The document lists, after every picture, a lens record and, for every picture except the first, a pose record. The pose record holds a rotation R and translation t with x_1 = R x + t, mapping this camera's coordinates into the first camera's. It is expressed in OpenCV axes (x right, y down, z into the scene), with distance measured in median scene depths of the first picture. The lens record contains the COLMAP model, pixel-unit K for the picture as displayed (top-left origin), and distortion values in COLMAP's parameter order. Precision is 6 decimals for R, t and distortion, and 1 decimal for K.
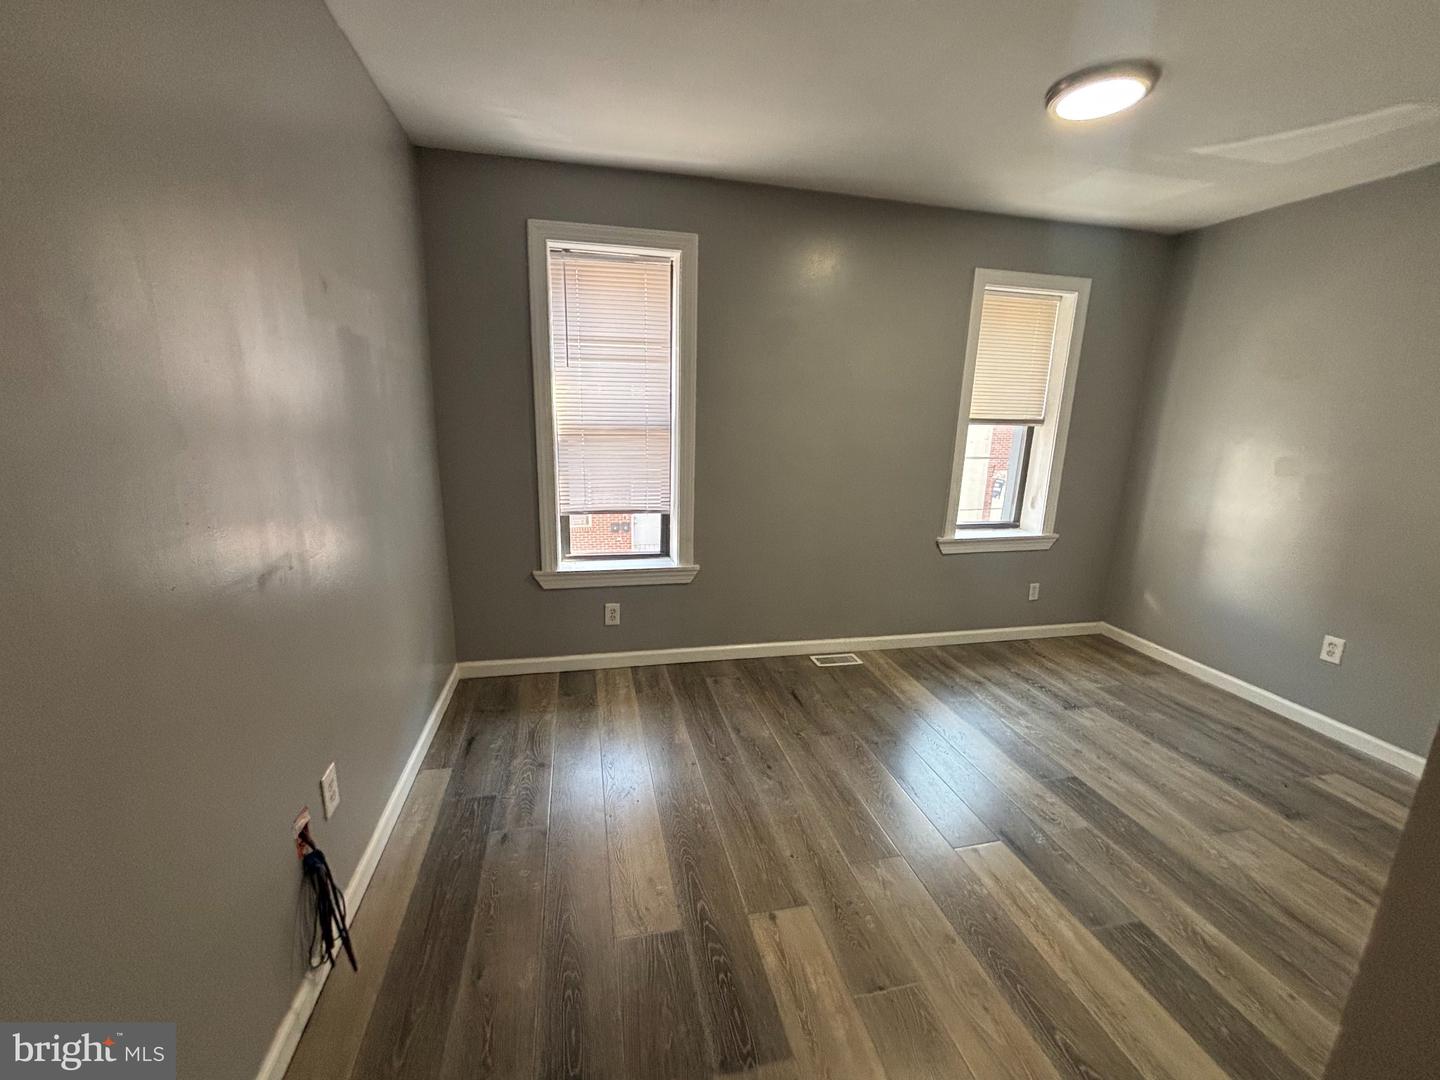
lens RADIAL K [[585.8, 0, 720.0], [0, 585.8, 540.0], [0, 0, 1]] dist [-0.001955, 0.000051]
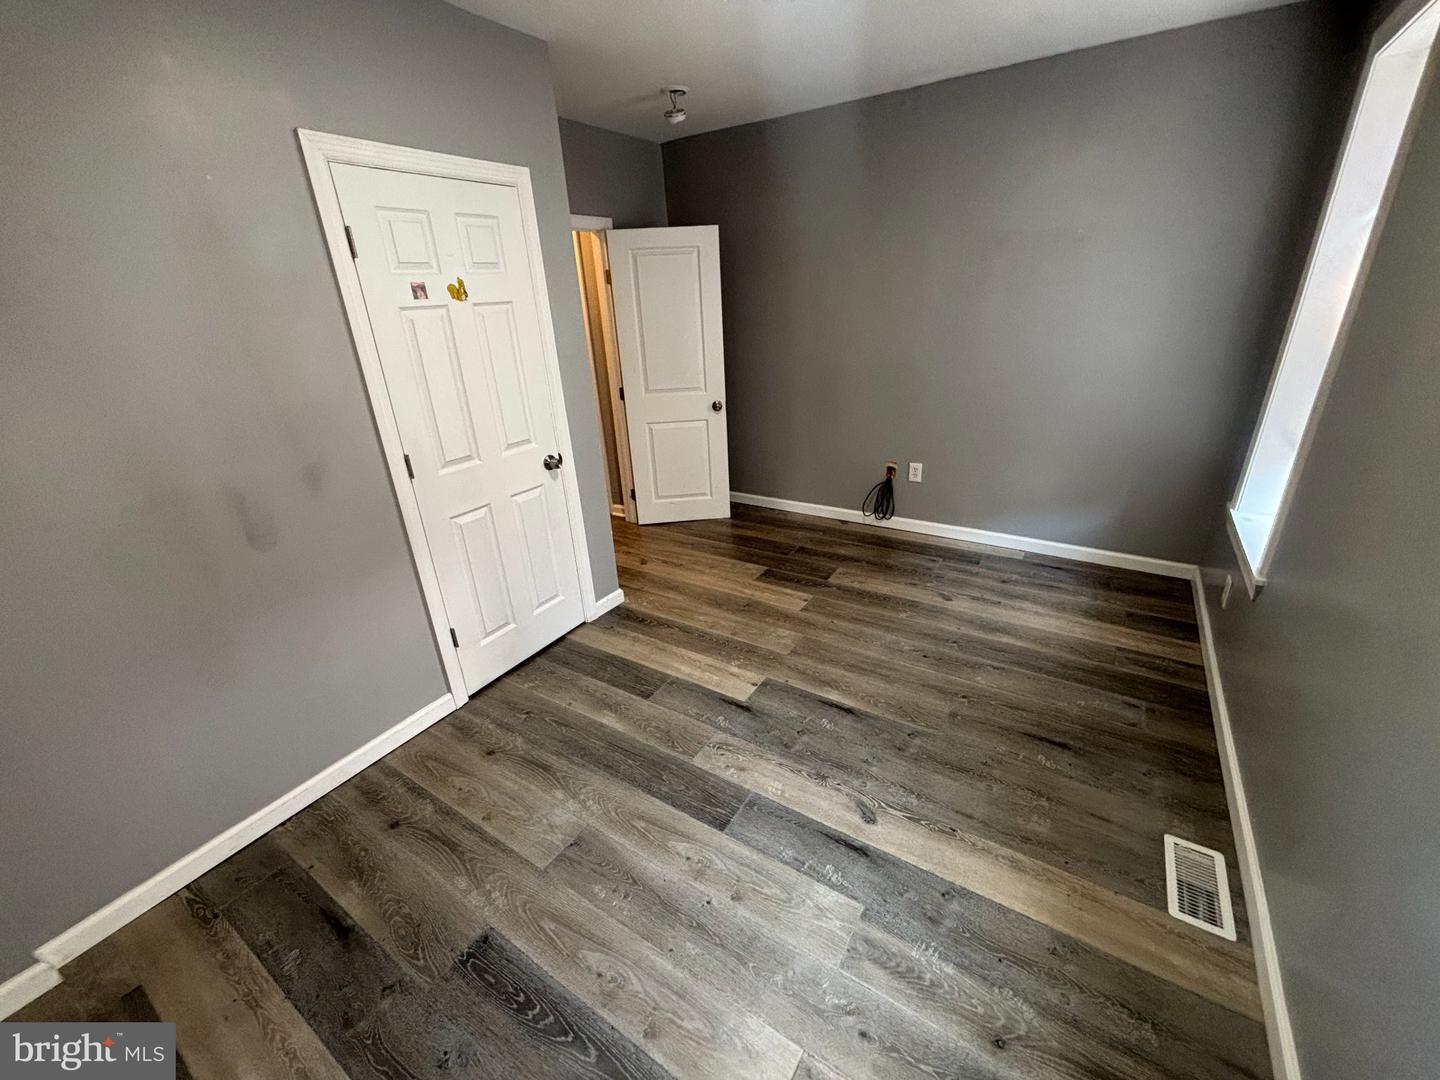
lens RADIAL K [[585.8, 0, 720.0], [0, 585.8, 540.0], [0, 0, 1]] dist [-0.001955, 0.000051]
pose [[-0.729076, 0.275204, -0.626666, 1.131154], [-0.119141, 0.850591, 0.512153, -0.359205], [0.673983, 0.448060, -0.587357, 1.465864]]
